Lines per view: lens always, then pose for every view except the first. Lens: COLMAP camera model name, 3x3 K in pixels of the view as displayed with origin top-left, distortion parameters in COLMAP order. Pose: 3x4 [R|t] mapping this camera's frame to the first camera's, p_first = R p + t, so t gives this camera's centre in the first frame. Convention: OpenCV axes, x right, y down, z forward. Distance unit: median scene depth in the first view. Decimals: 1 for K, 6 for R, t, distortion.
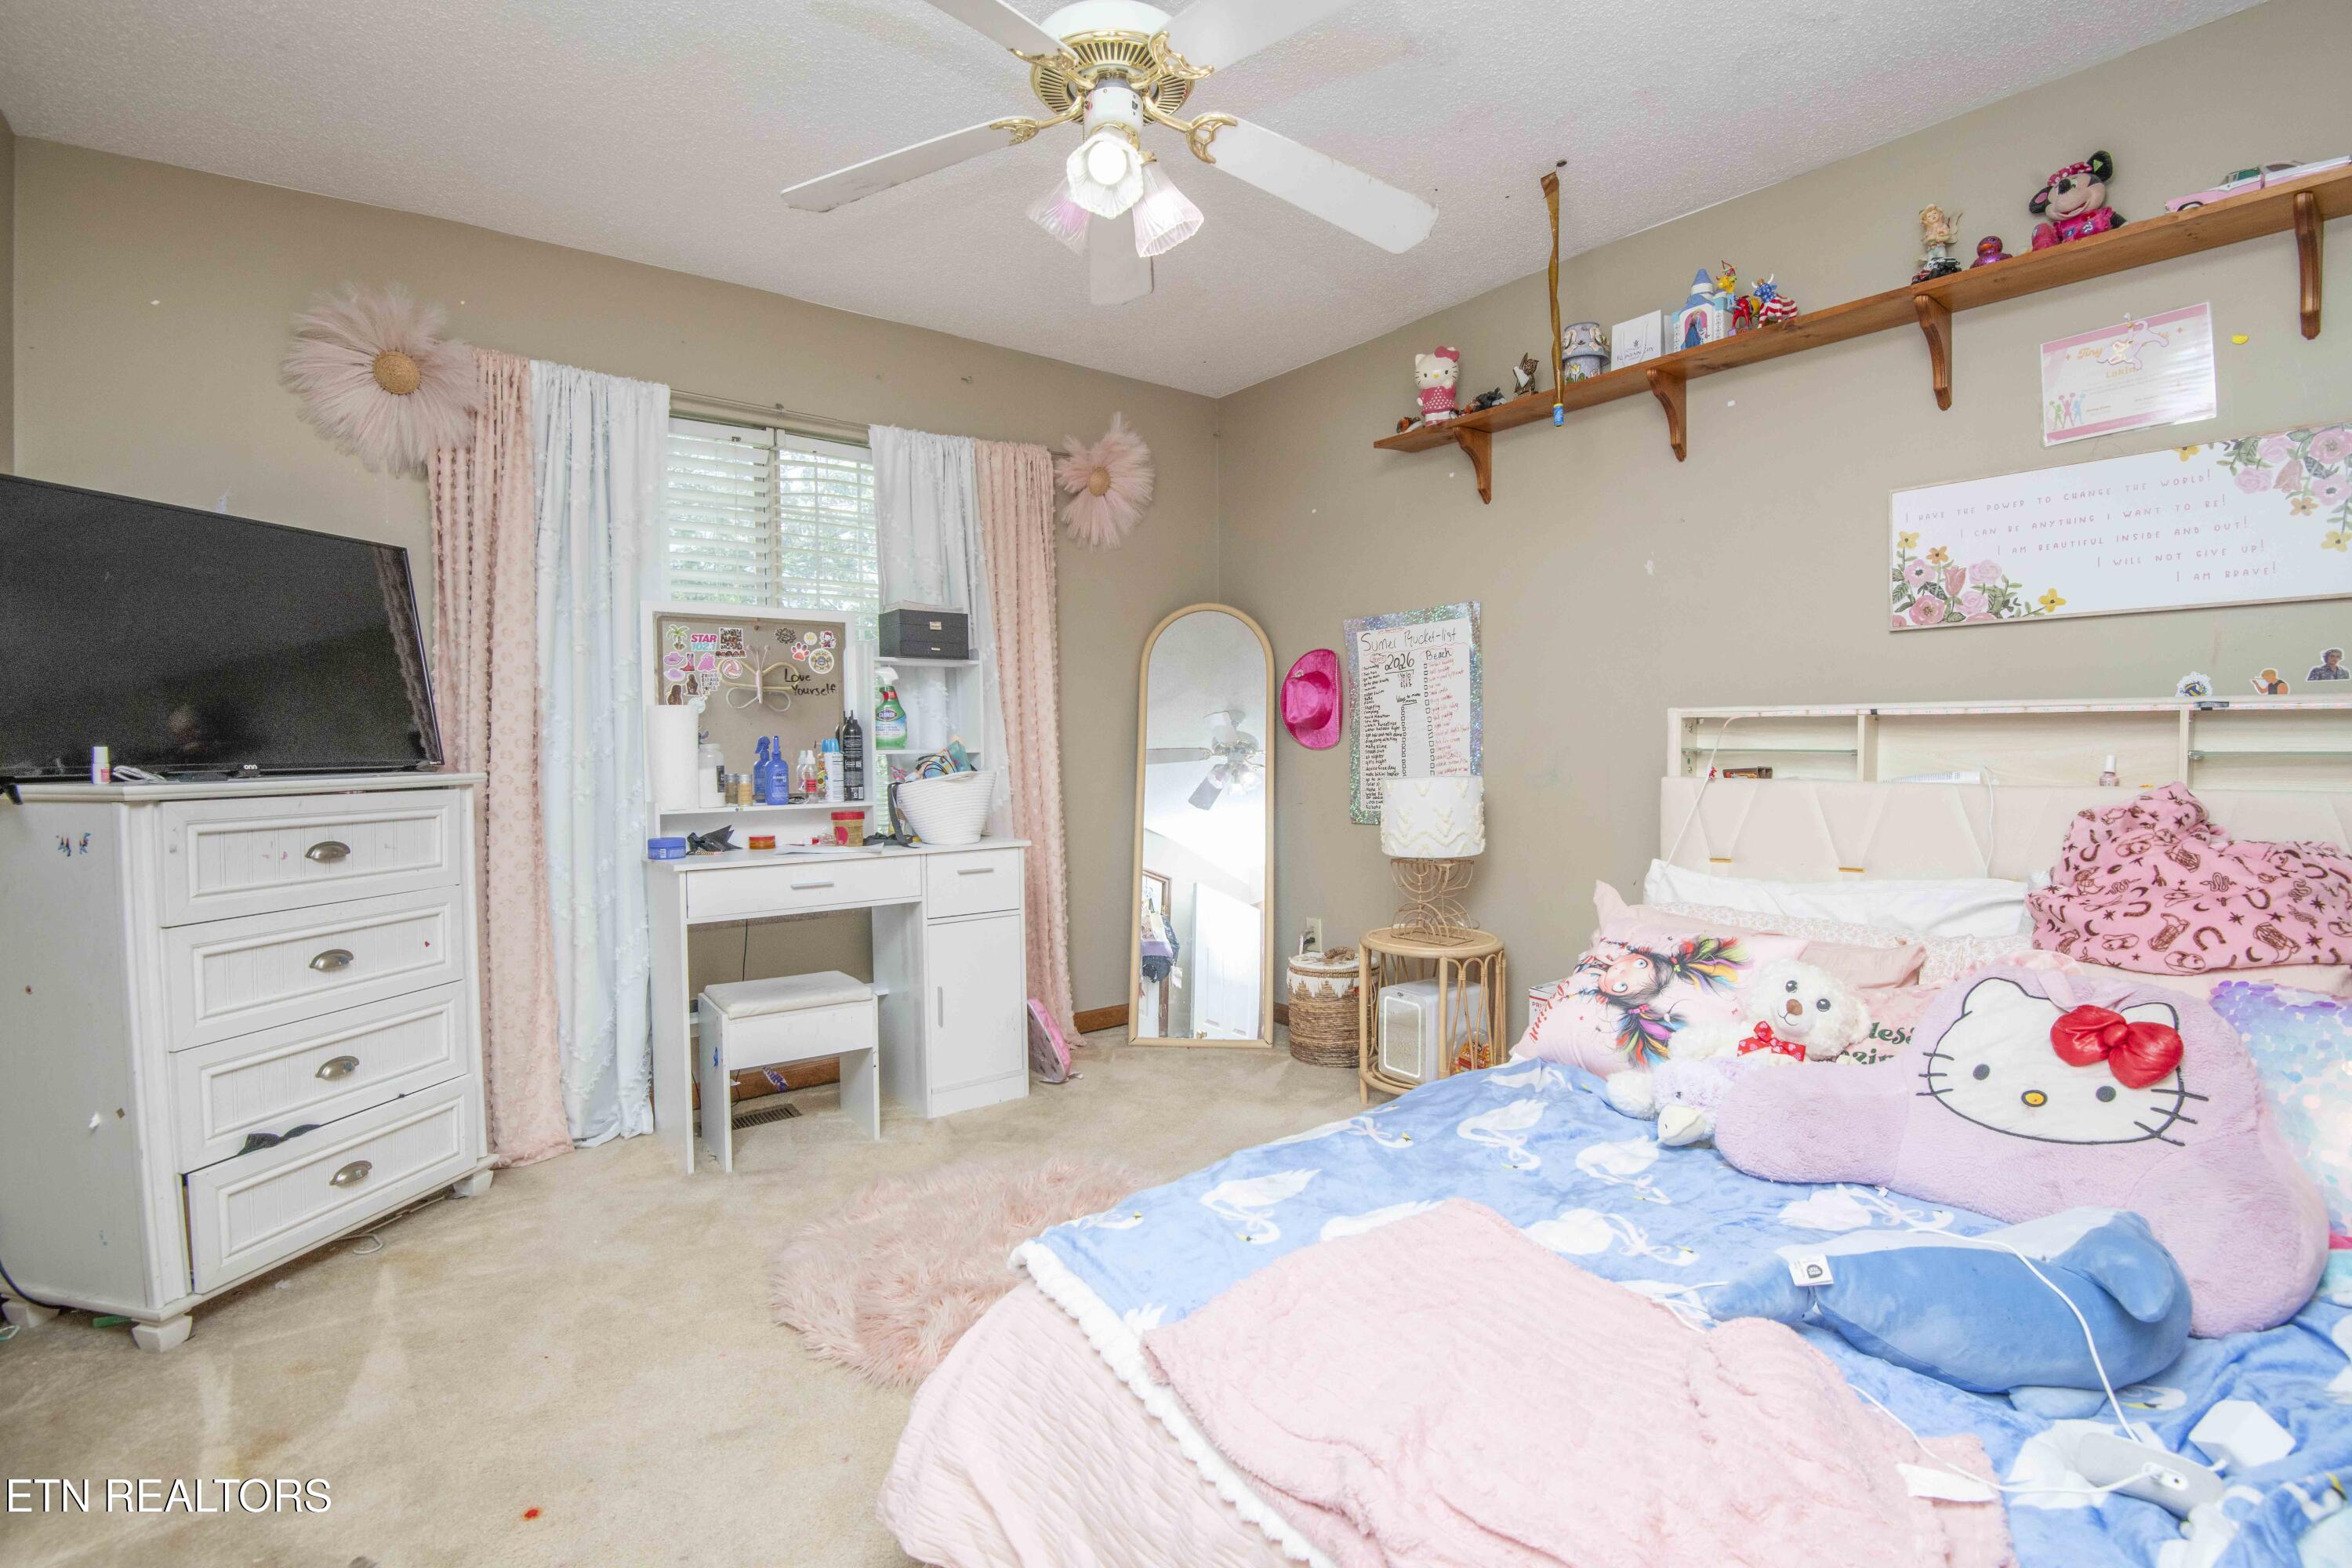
lens RADIAL K [[1078.7, 0, 1184.6], [0, 1078.7, 784.7], [0, 0, 1]] dist [-0.008190, -0.017326]
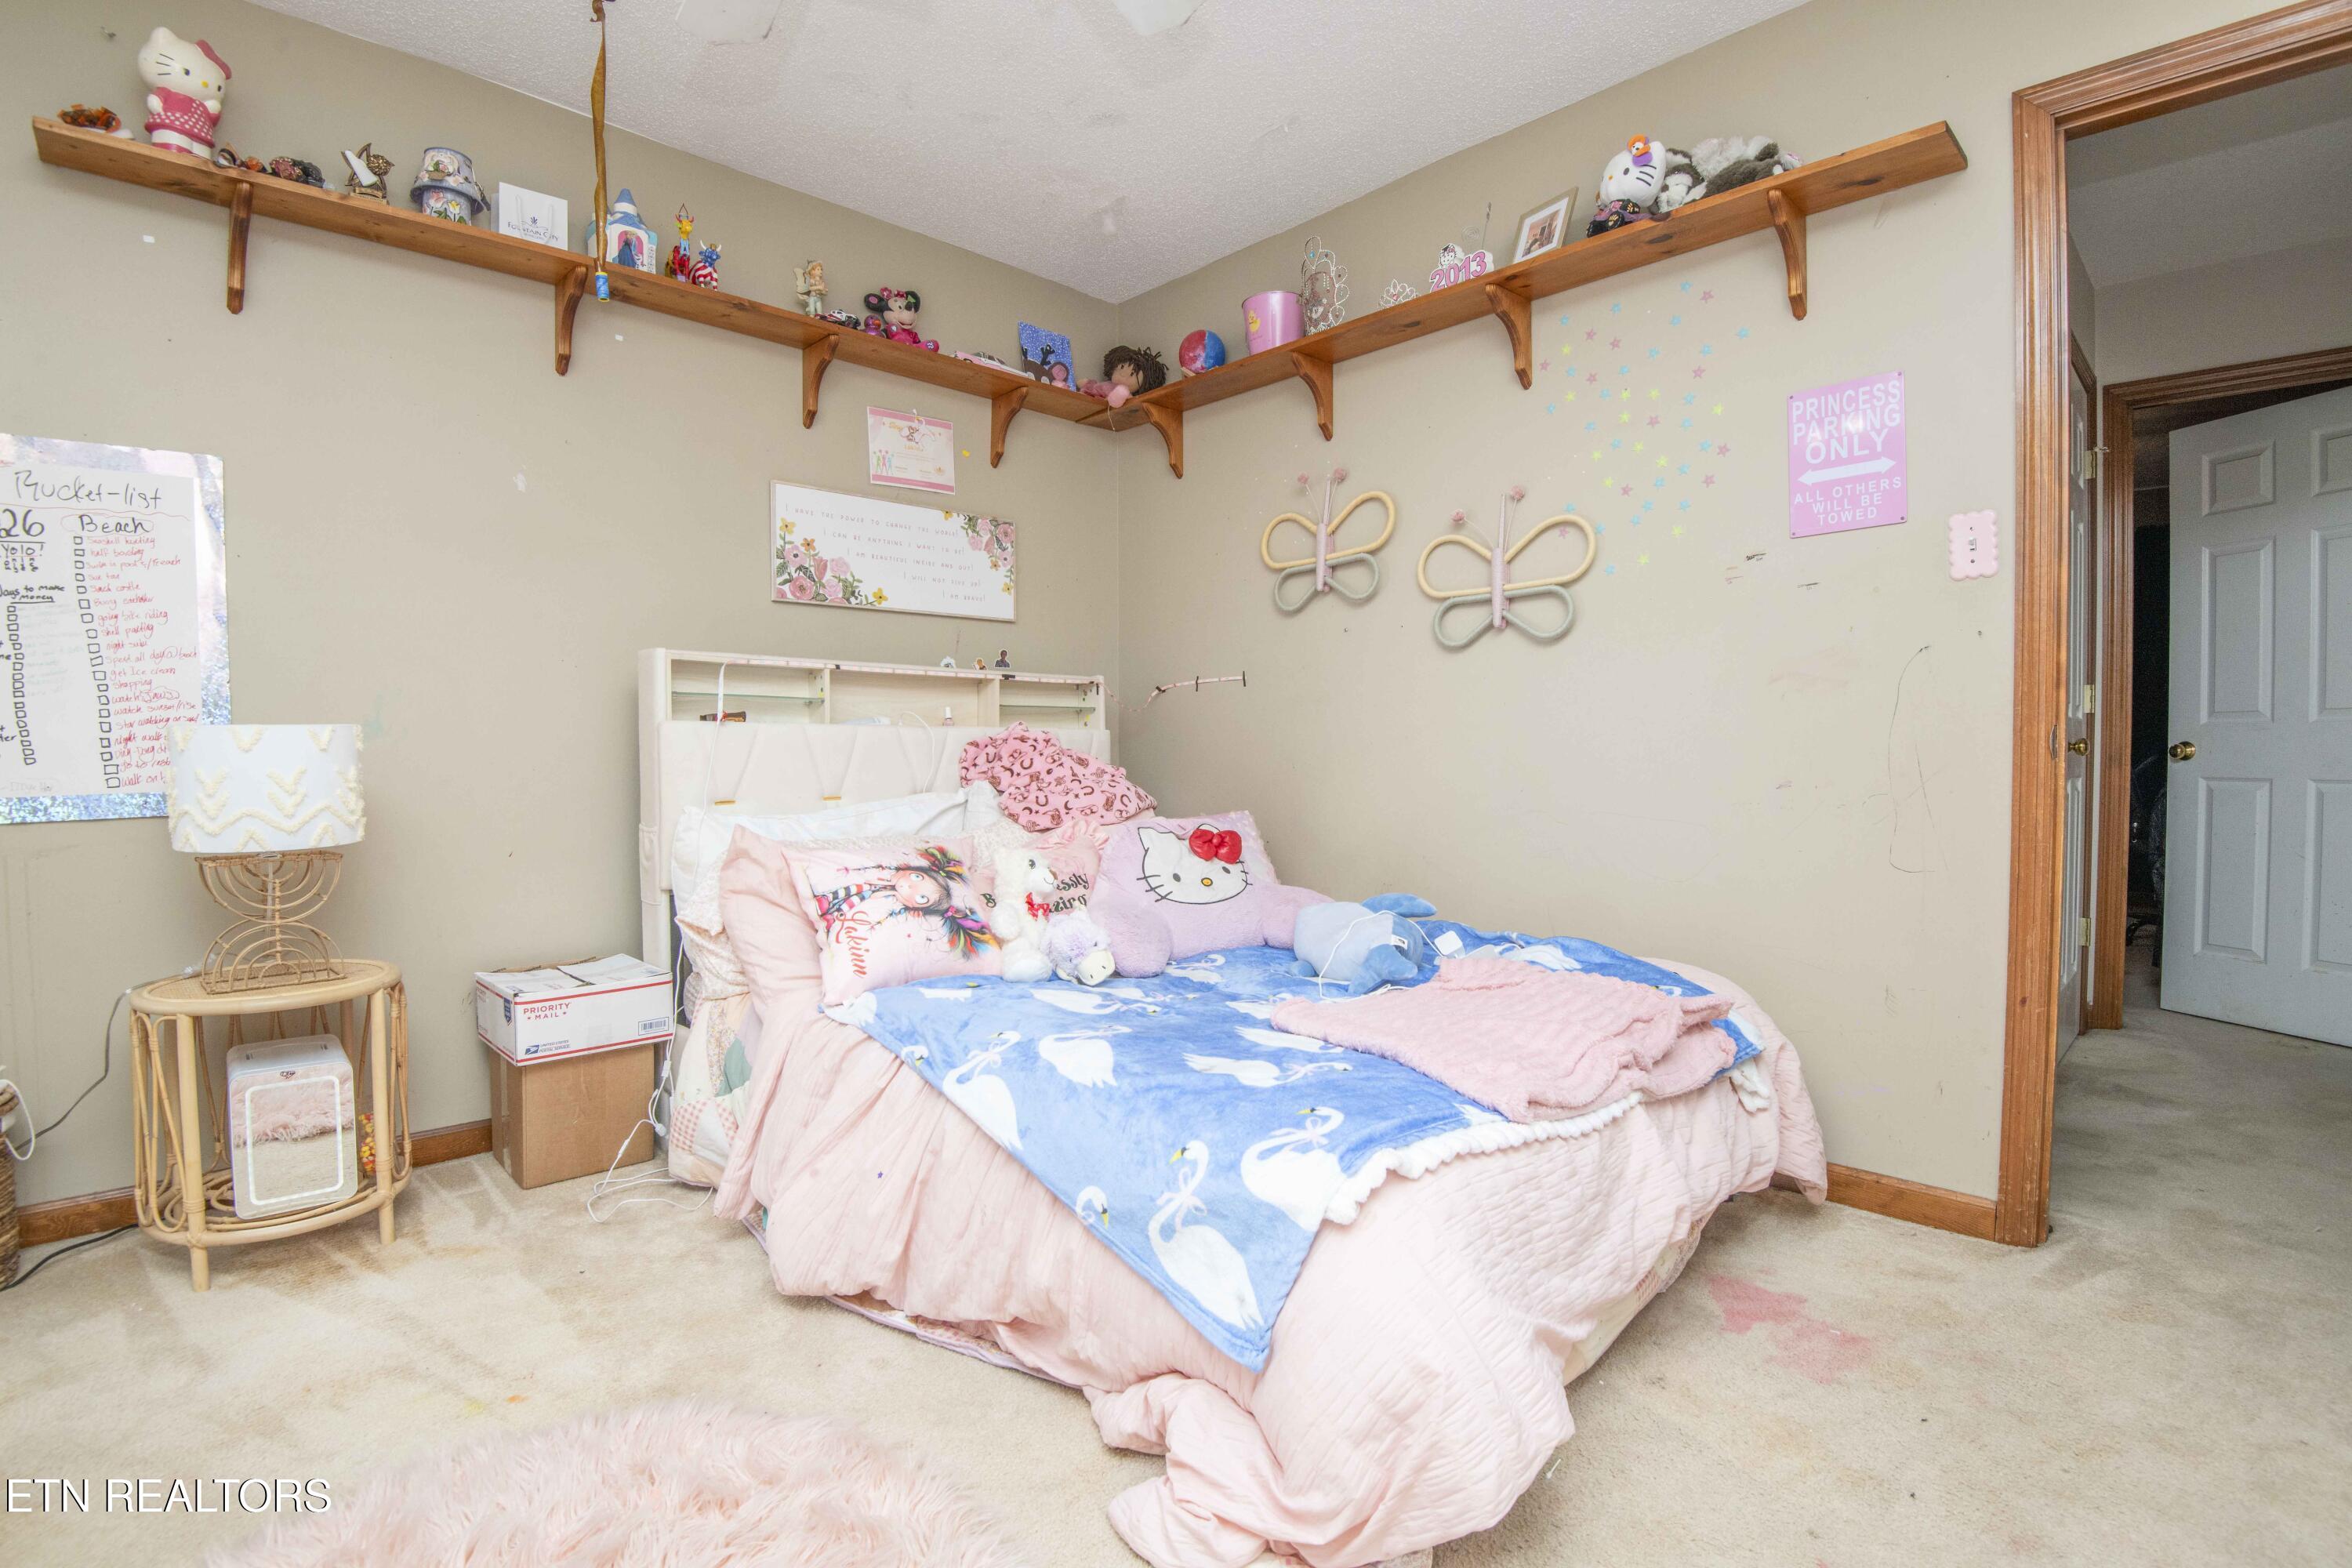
lens RADIAL K [[1078.7, 0, 1184.6], [0, 1078.7, 784.7], [0, 0, 1]] dist [-0.008190, -0.017326]
pose [[-0.095440, -0.026835, 0.995073, -0.578632], [0.041857, 0.998644, 0.030946, 0.041601], [-0.994555, 0.044604, -0.094188, 0.690668]]
